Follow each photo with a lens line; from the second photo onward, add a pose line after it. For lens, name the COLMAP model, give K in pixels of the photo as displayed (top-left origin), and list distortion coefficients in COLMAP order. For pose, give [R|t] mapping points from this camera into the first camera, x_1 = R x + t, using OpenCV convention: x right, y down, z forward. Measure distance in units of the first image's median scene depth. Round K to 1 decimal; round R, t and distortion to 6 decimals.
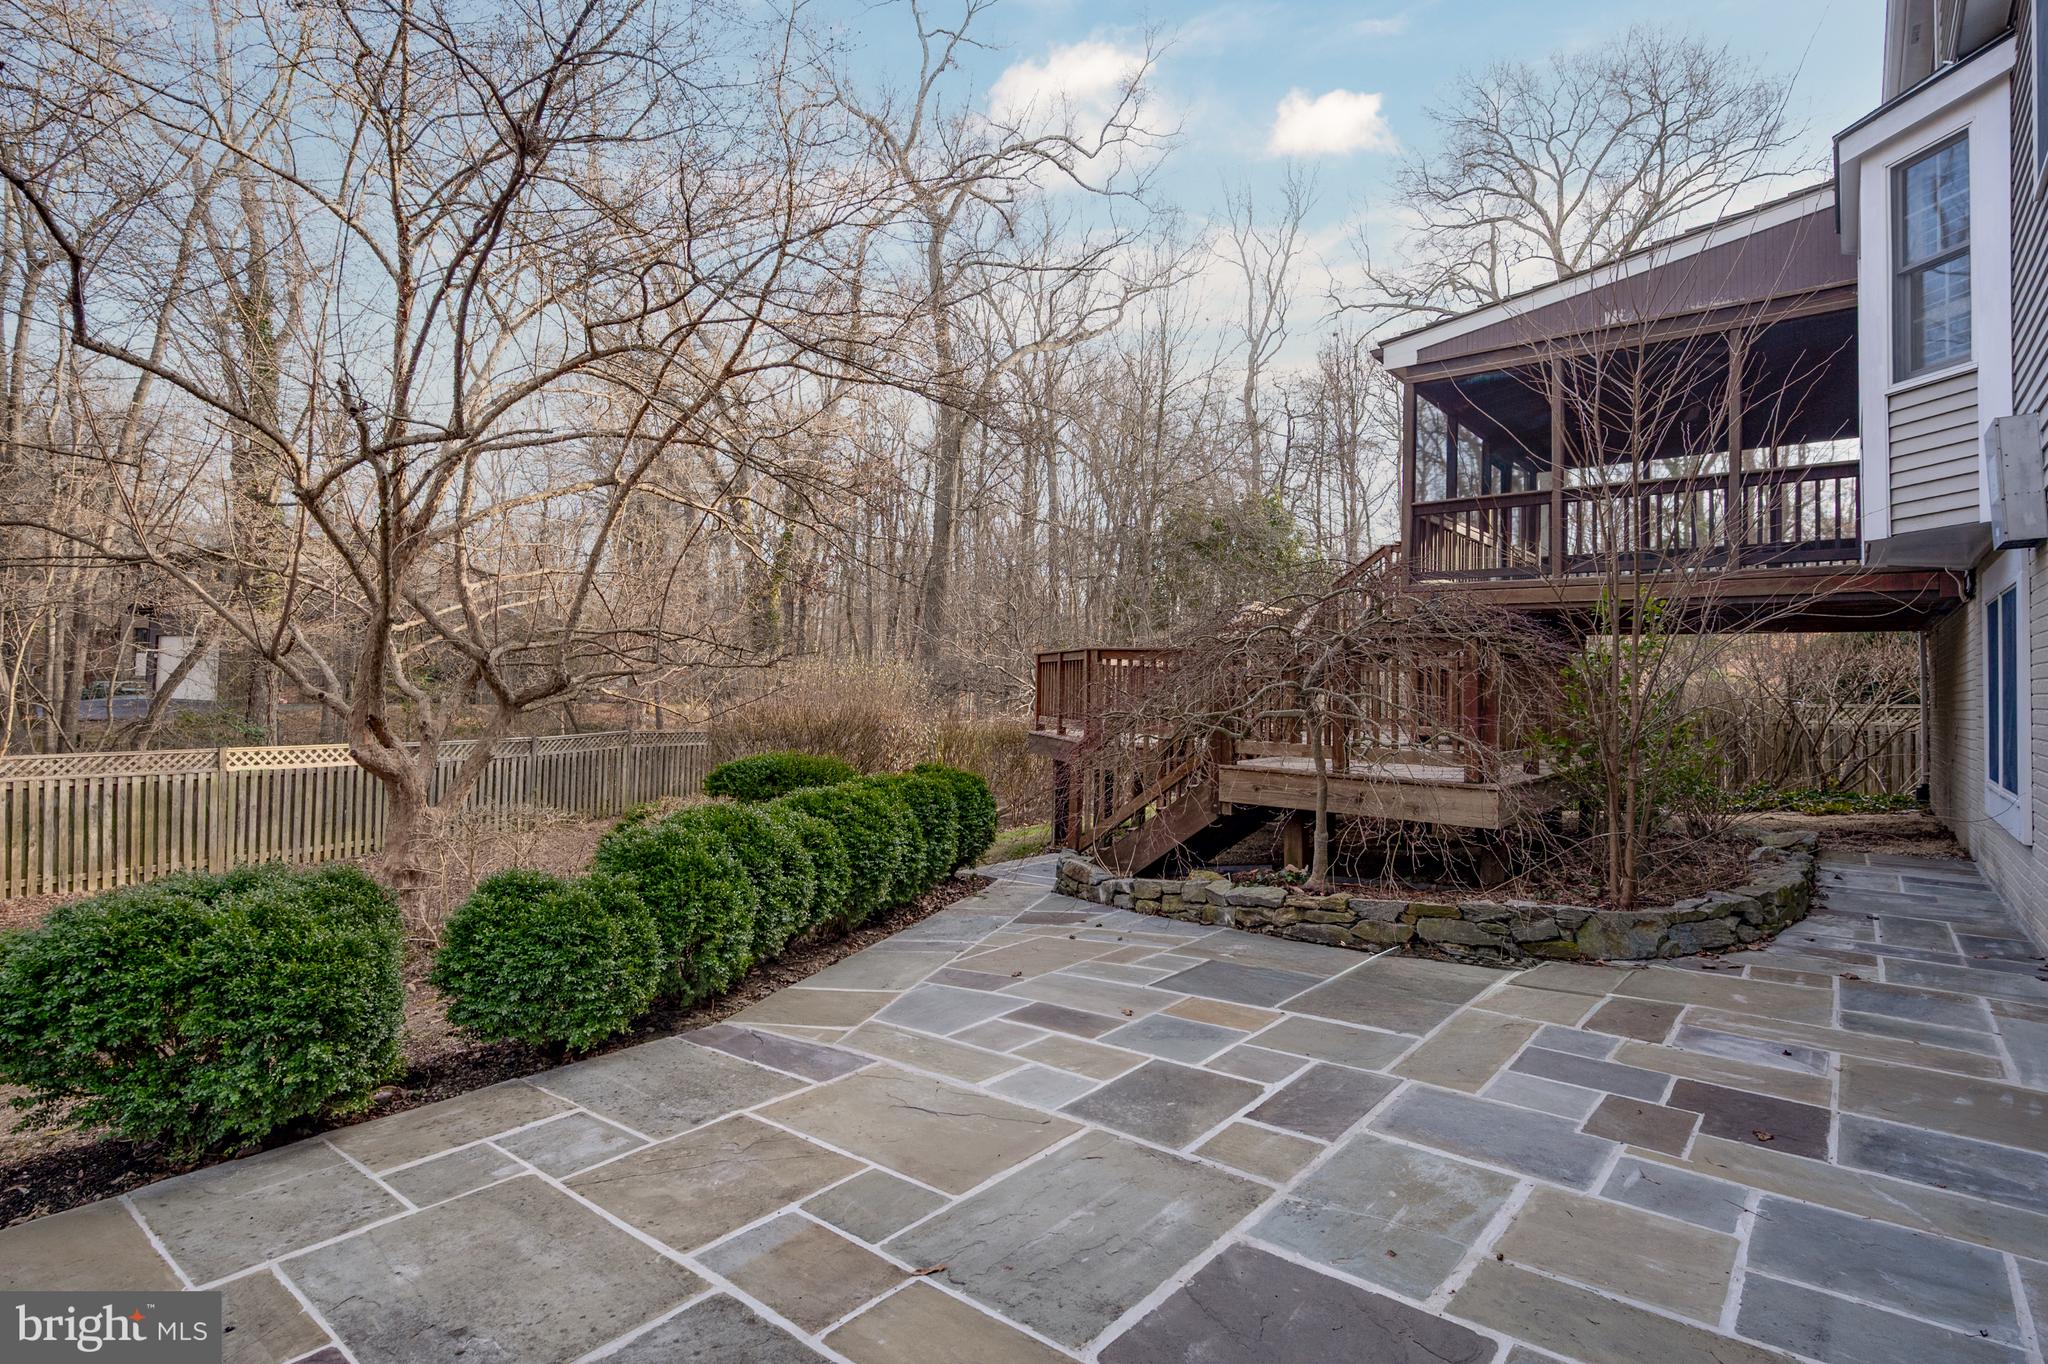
lens RADIAL K [[1004.3, 0, 1002.9], [0, 1004.3, 637.6], [0, 0, 1]] dist [-0.003540, -0.000729]
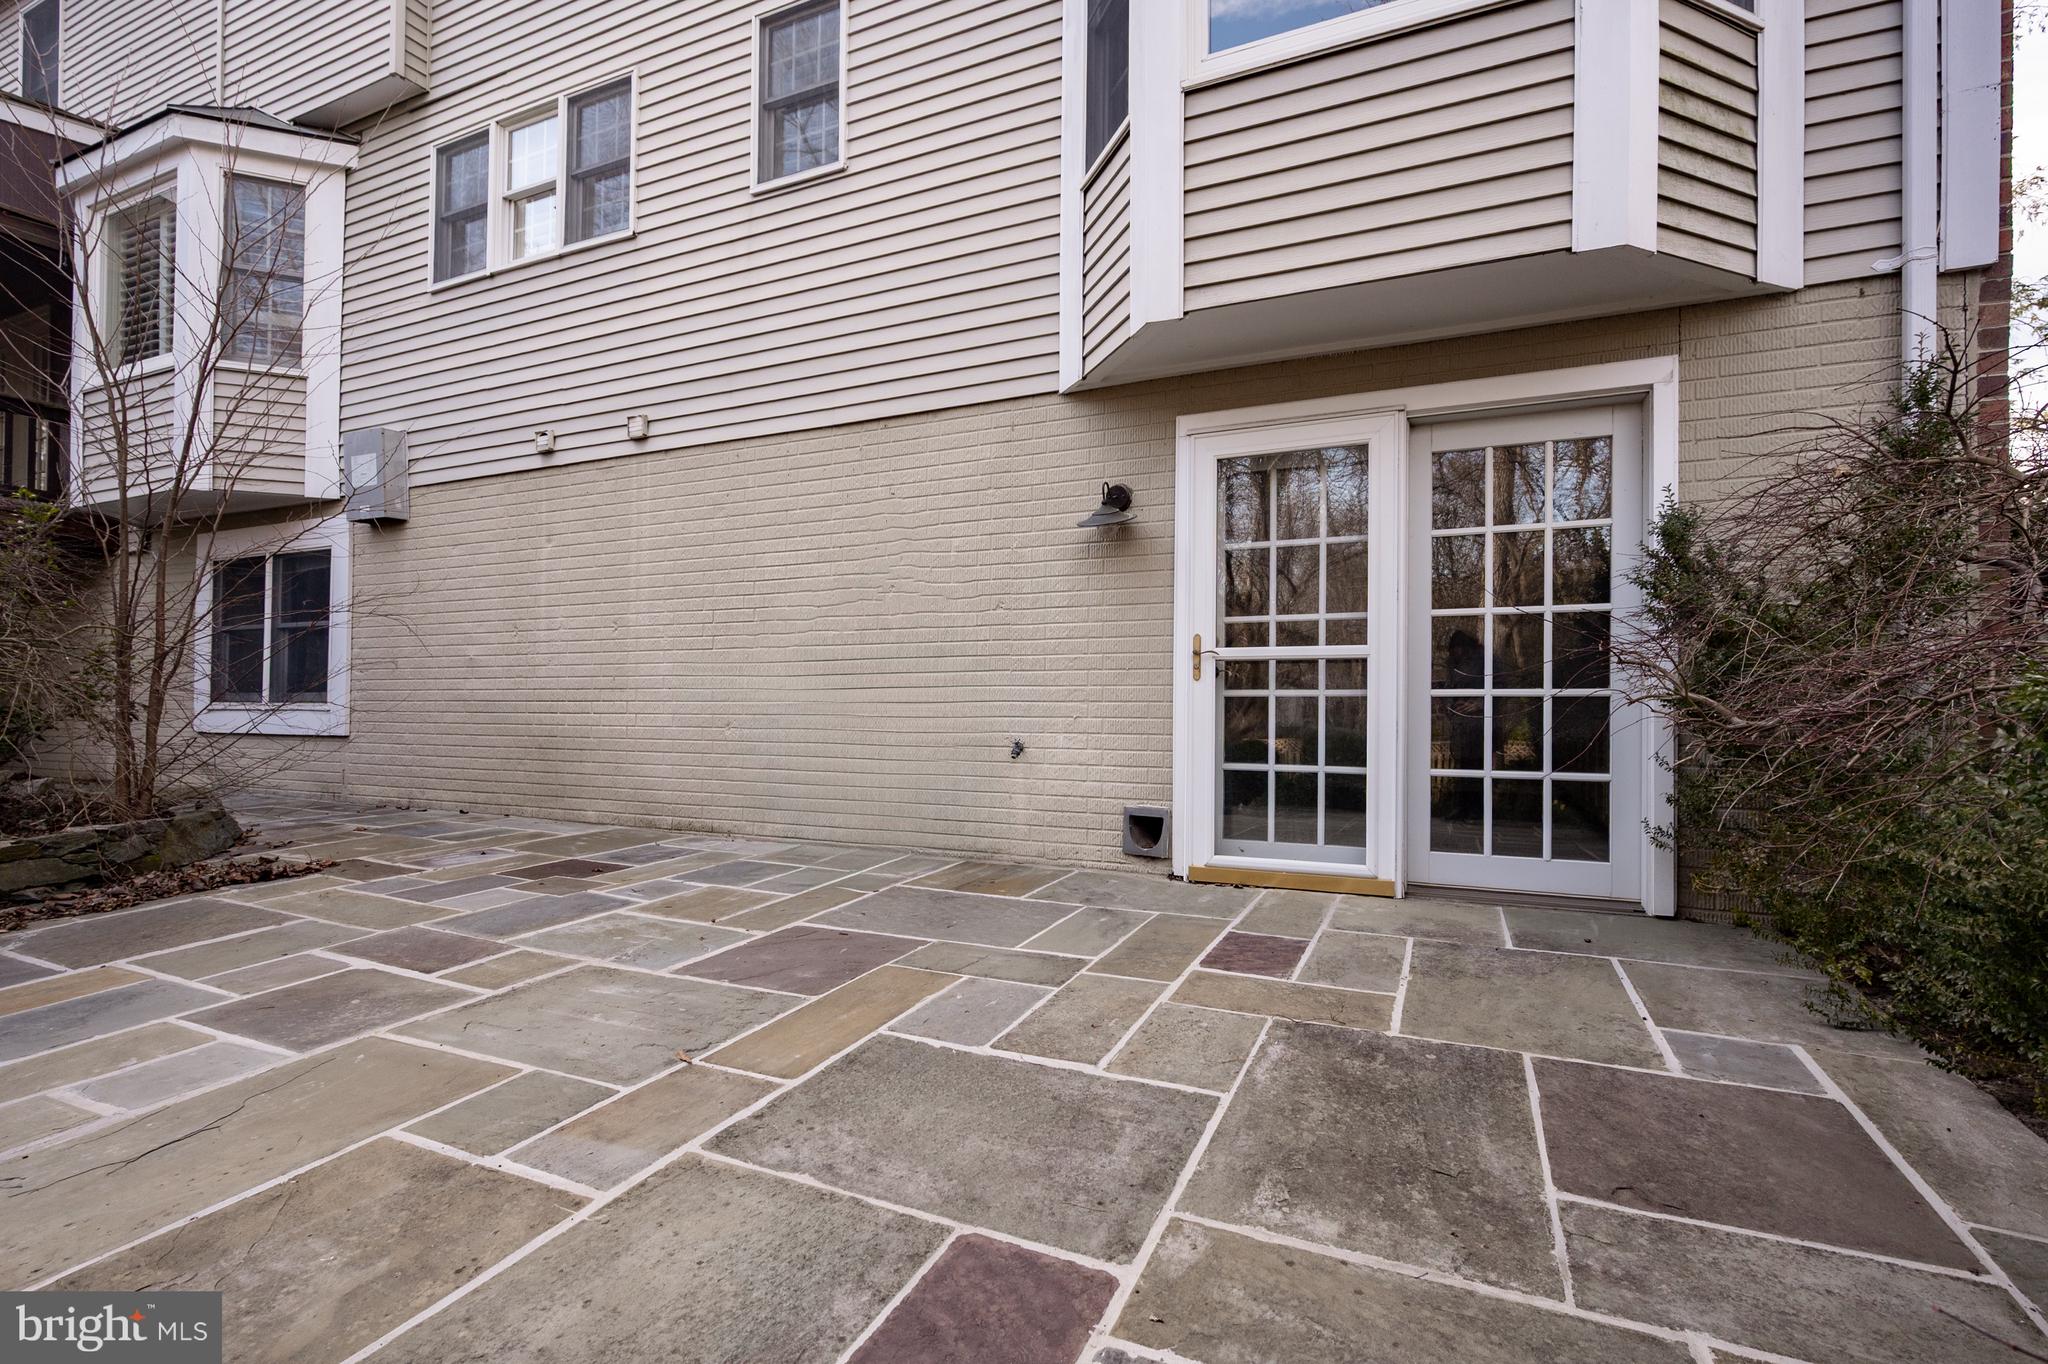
lens RADIAL K [[883.6, 0, 1091.5], [0, 883.6, 692.8], [0, 0, 1]] dist [-0.001009, -0.000620]
pose [[-0.299591, -0.012484, 0.953986, -0.522769], [-0.052636, 0.998608, -0.003462, 0.110689], [-0.952615, -0.051251, -0.299831, 0.430517]]
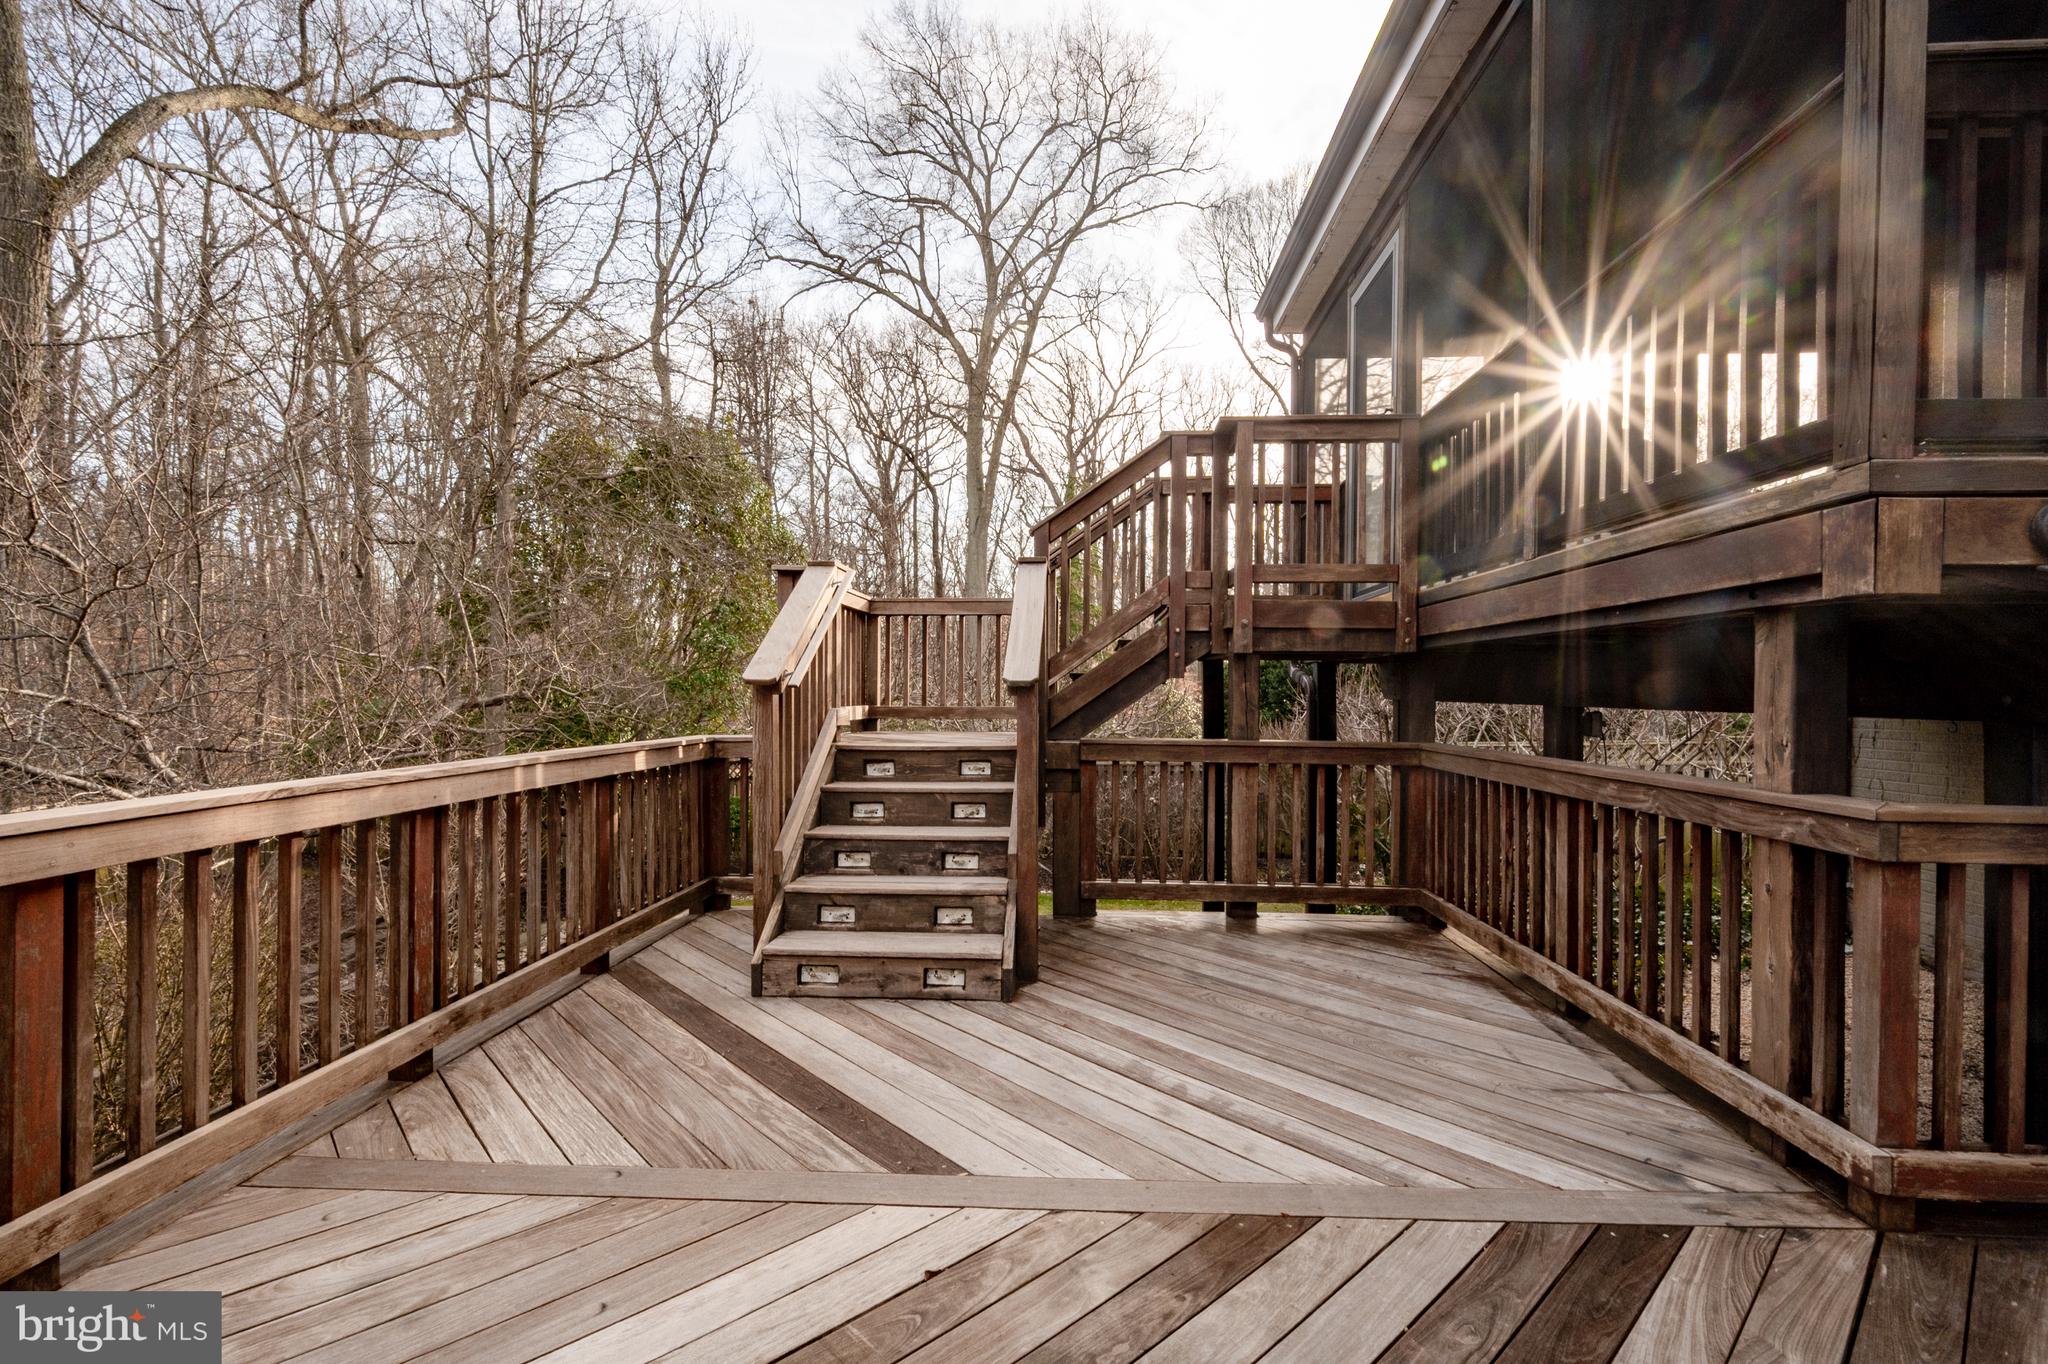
lens RADIAL K [[940.5, 0, 1025.8], [0, 940.5, 695.1], [0, 0, 1]] dist [-0.000603, -0.000178]
pose [[0.806277, -0.018455, 0.591250, 0.377496], [-0.015941, 0.998472, 0.052904, -0.022305], [-0.591323, -0.052081, 0.804752, 2.247050]]
